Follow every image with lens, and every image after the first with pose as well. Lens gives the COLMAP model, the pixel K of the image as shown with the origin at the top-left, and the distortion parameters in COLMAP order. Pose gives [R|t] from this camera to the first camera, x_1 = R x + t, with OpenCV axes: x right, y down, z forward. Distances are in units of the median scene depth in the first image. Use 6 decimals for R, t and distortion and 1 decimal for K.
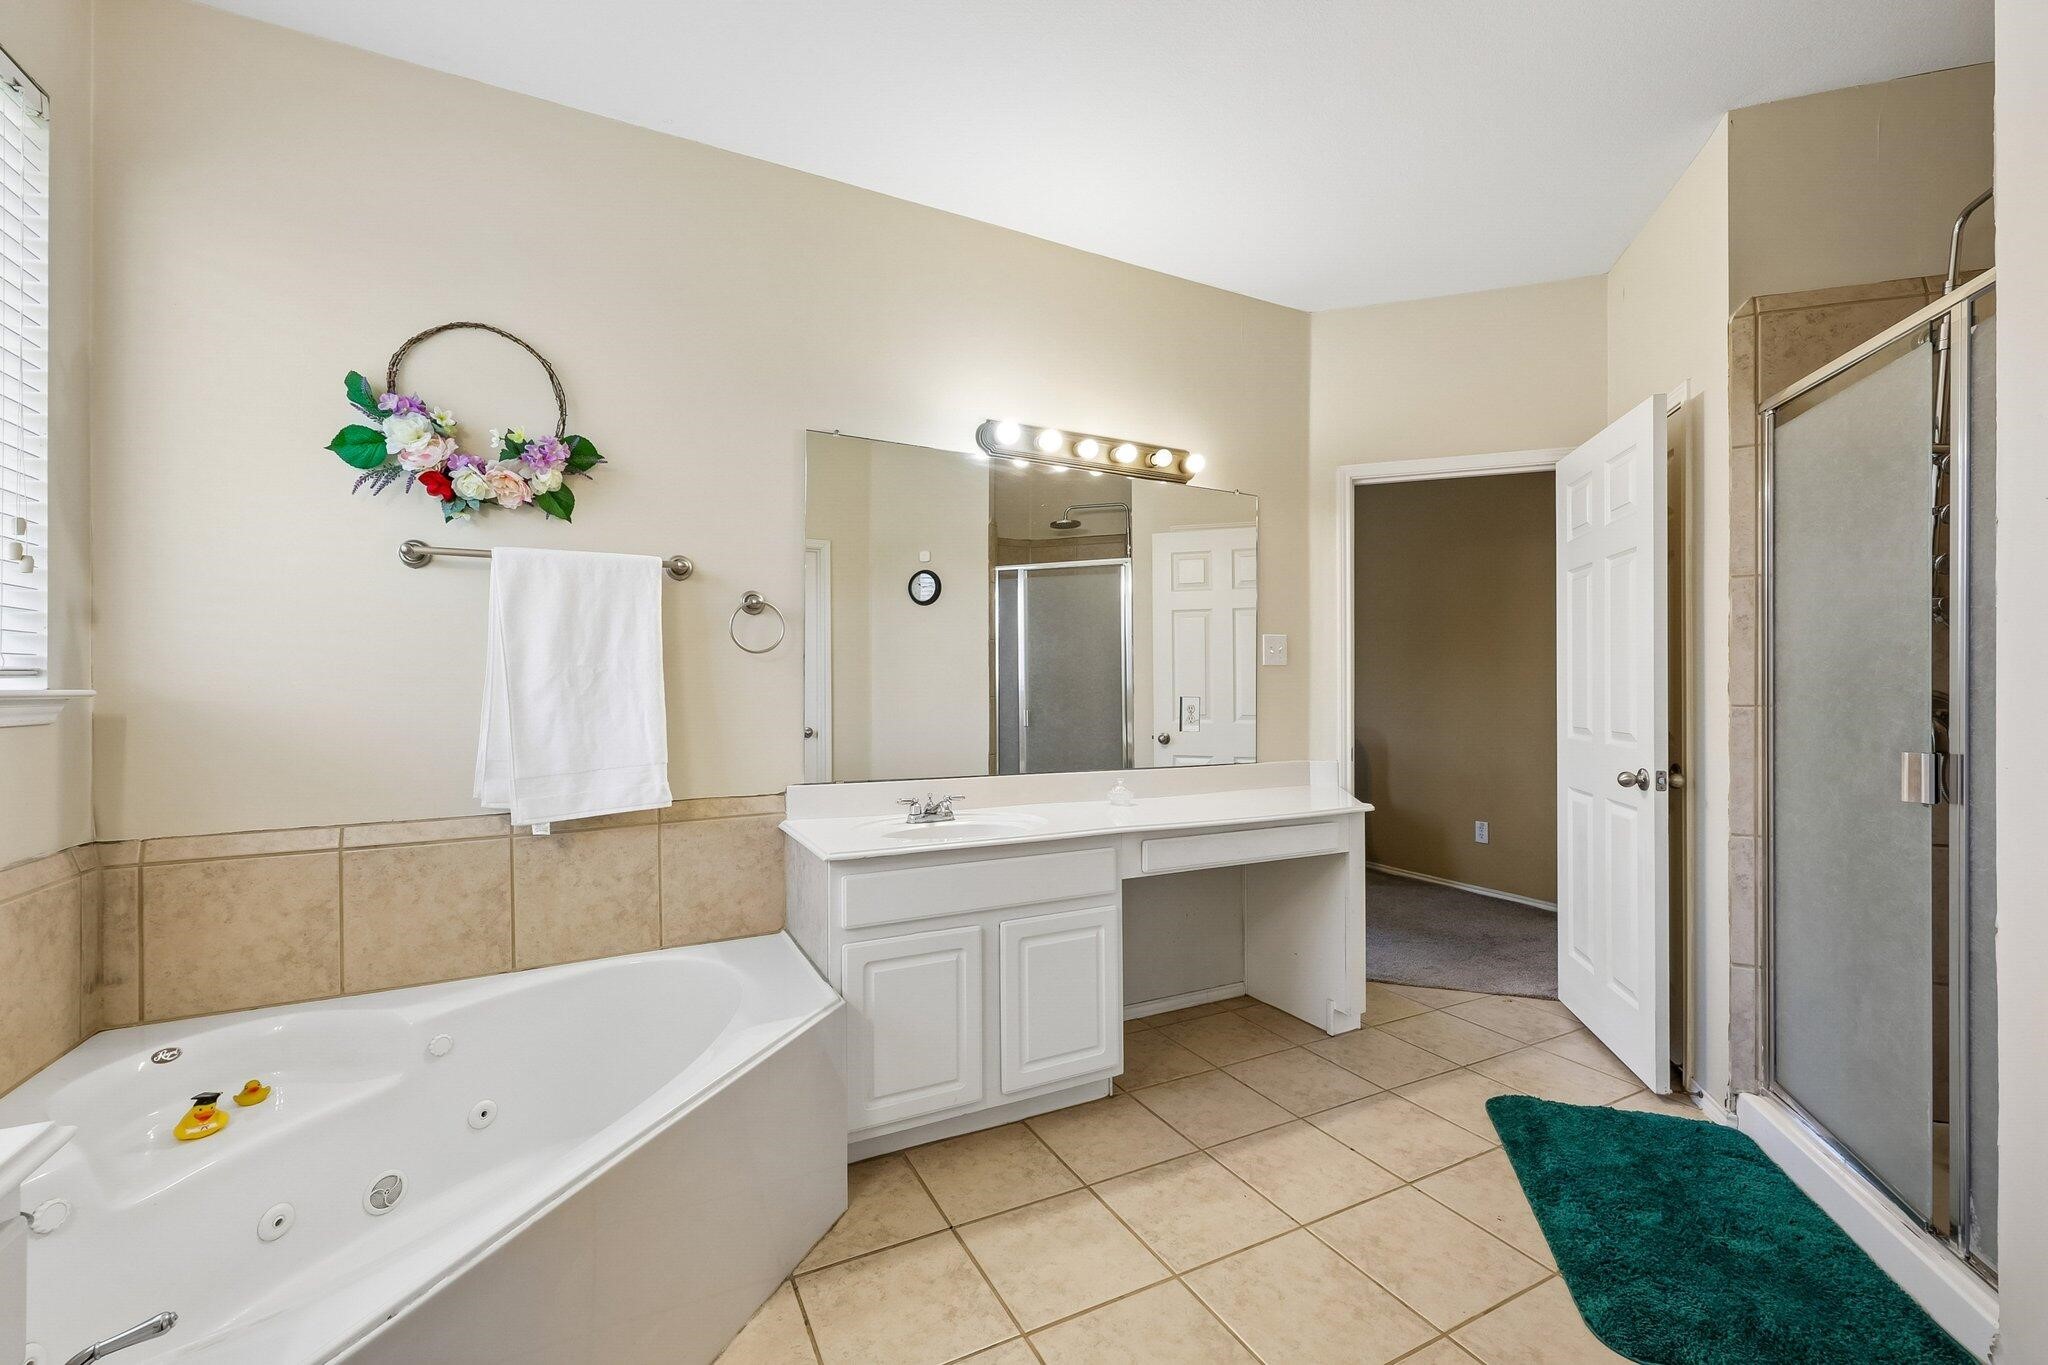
lens RADIAL K [[828.3, 0, 1019.8], [0, 828.3, 689.8], [0, 0, 1]] dist [0.002325, -0.000397]
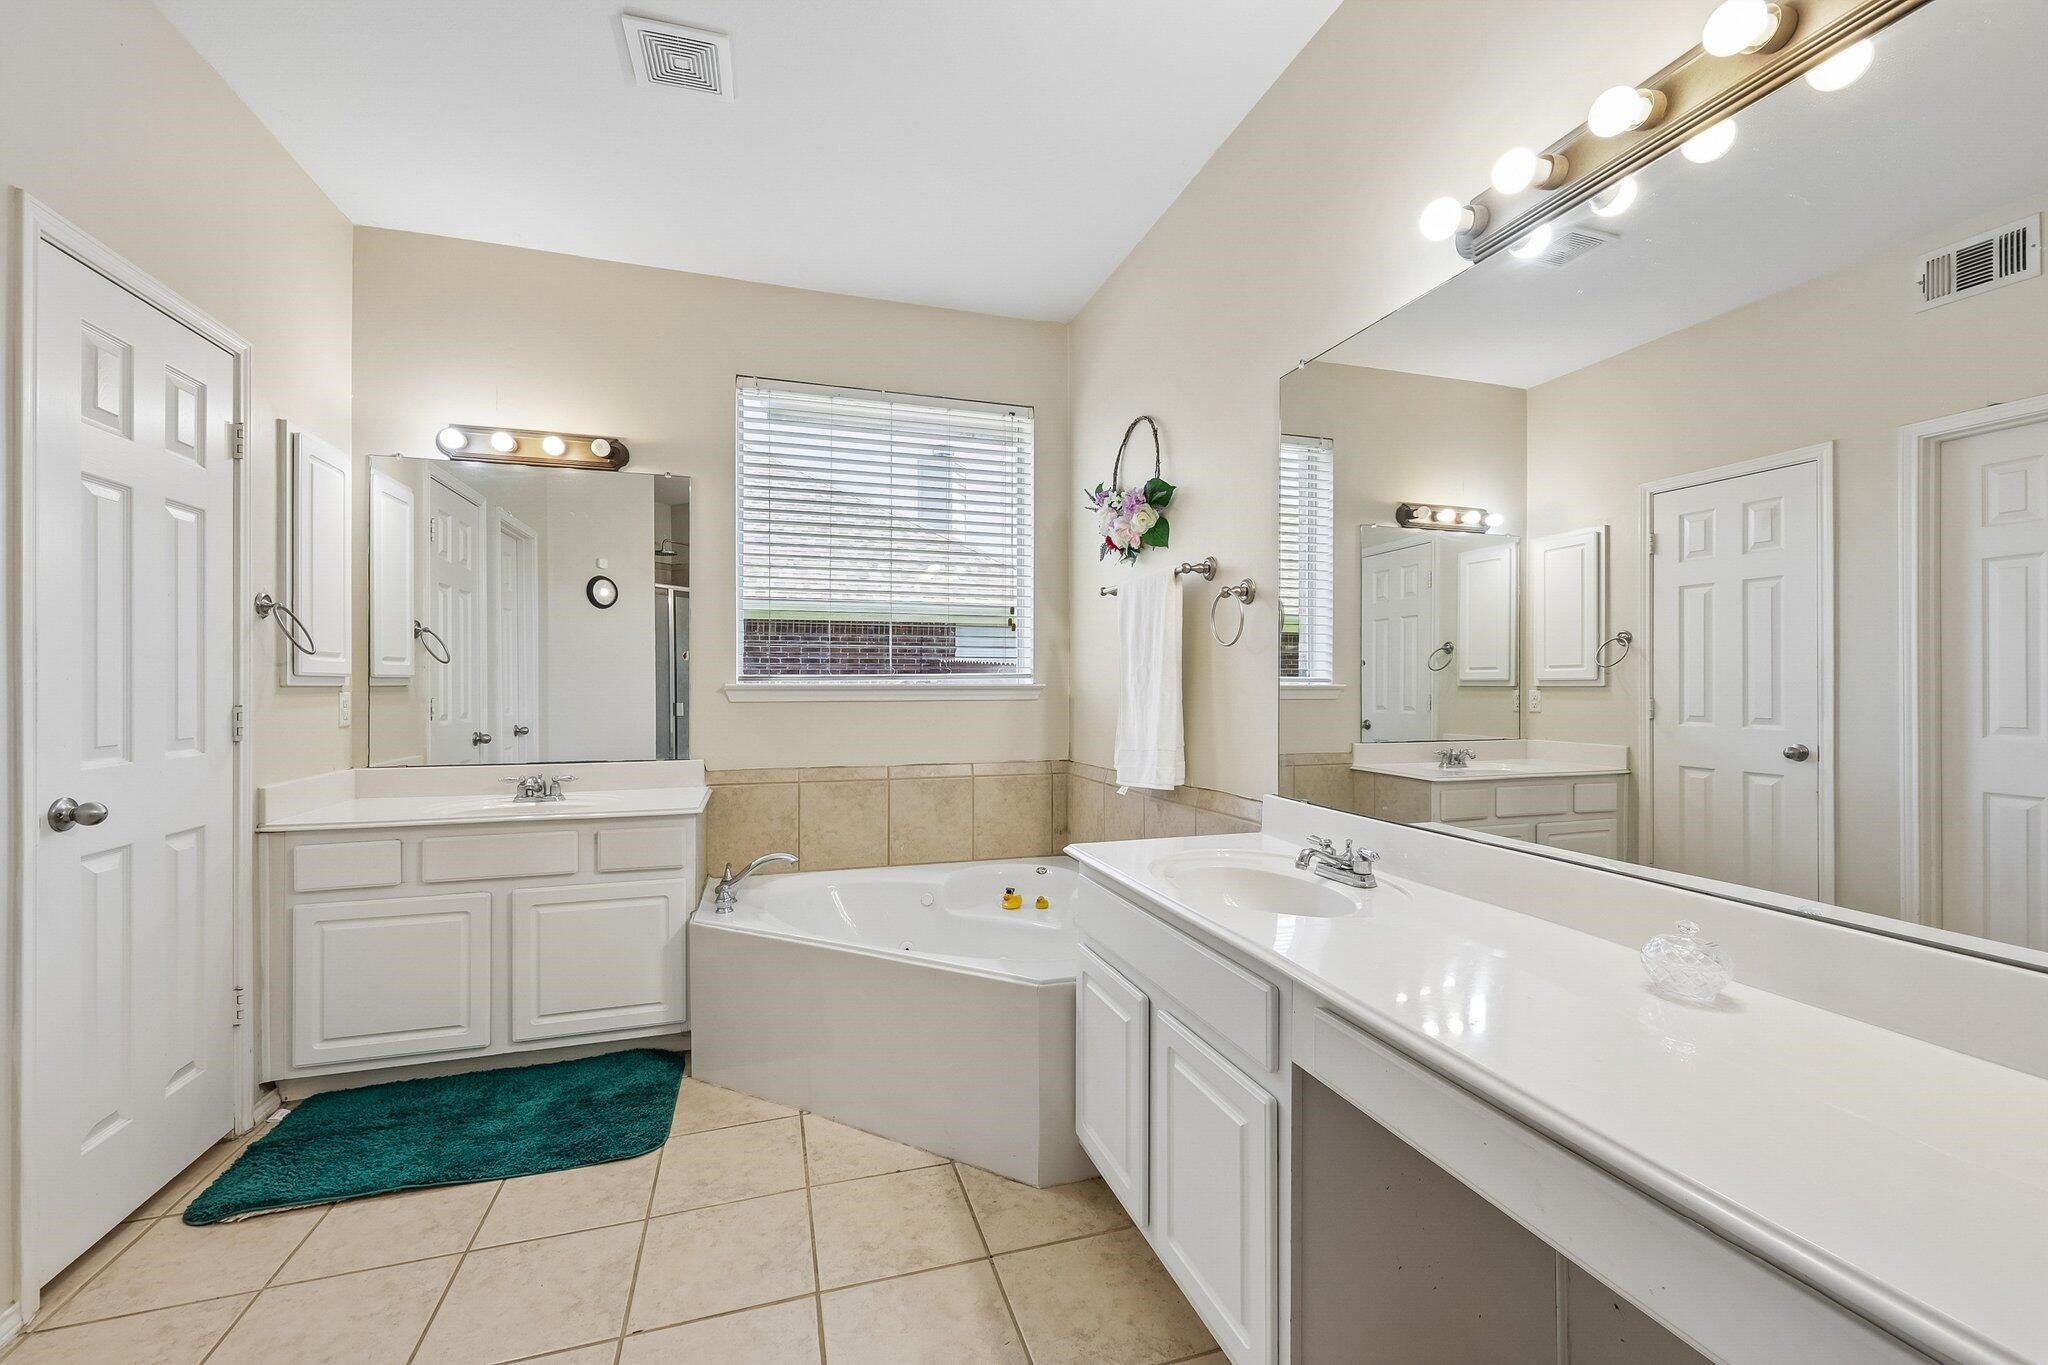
lens RADIAL K [[828.3, 0, 1021.8], [0, 828.3, 681.2], [0, 0, 1]] dist [0.002325, -0.000397]
pose [[-0.165262, 0.001428, -0.986249, 0.862355], [0.000504, 0.999999, 0.001364, -0.008568], [0.986250, -0.000271, -0.165263, 1.218430]]
